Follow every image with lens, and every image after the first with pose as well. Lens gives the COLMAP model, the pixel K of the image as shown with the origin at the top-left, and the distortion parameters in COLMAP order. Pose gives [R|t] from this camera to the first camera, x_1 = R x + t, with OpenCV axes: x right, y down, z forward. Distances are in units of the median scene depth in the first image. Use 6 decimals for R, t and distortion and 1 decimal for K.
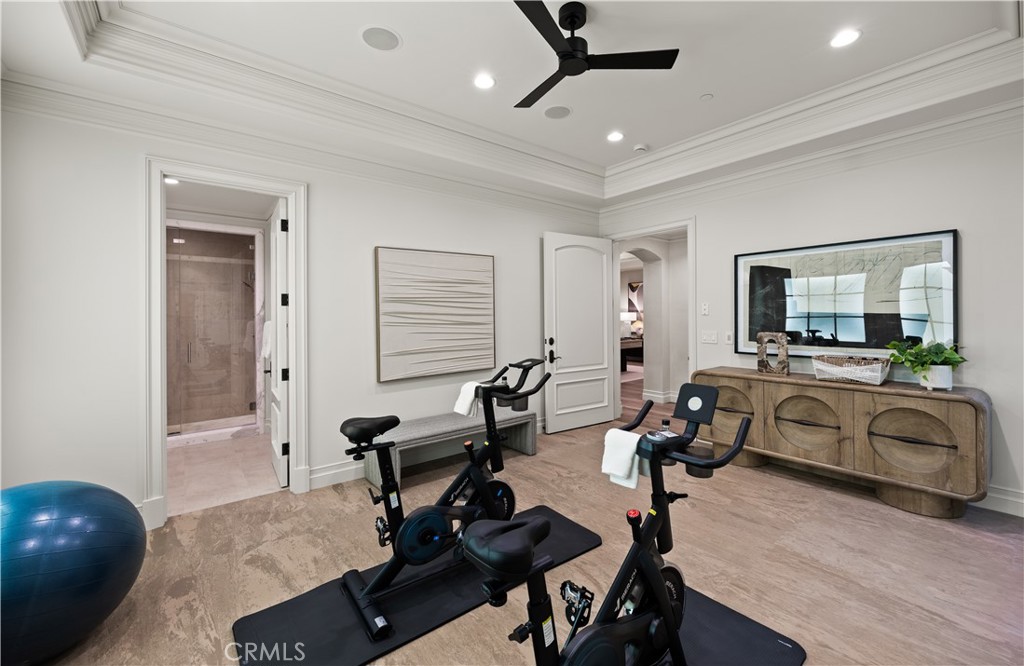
lens RADIAL K [[408.5, 0, 511.2], [0, 408.5, 325.5], [0, 0, 1]] dist [-0.002924, -0.000206]
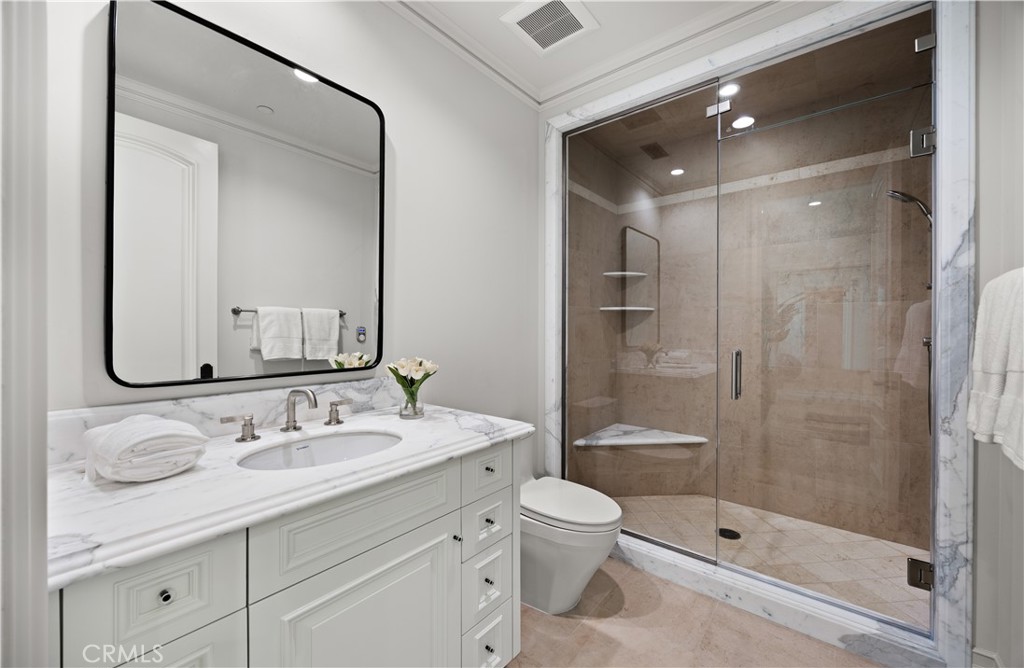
lens RADIAL K [[408.5, 0, 511.3], [0, 408.5, 330.9], [0, 0, 1]] dist [-0.002924, -0.000206]
pose [[0.208779, 0.006438, -0.977942, -0.369511], [-0.006030, 0.999968, 0.005296, 0.016610], [0.977944, 0.004791, 0.208811, 0.585854]]
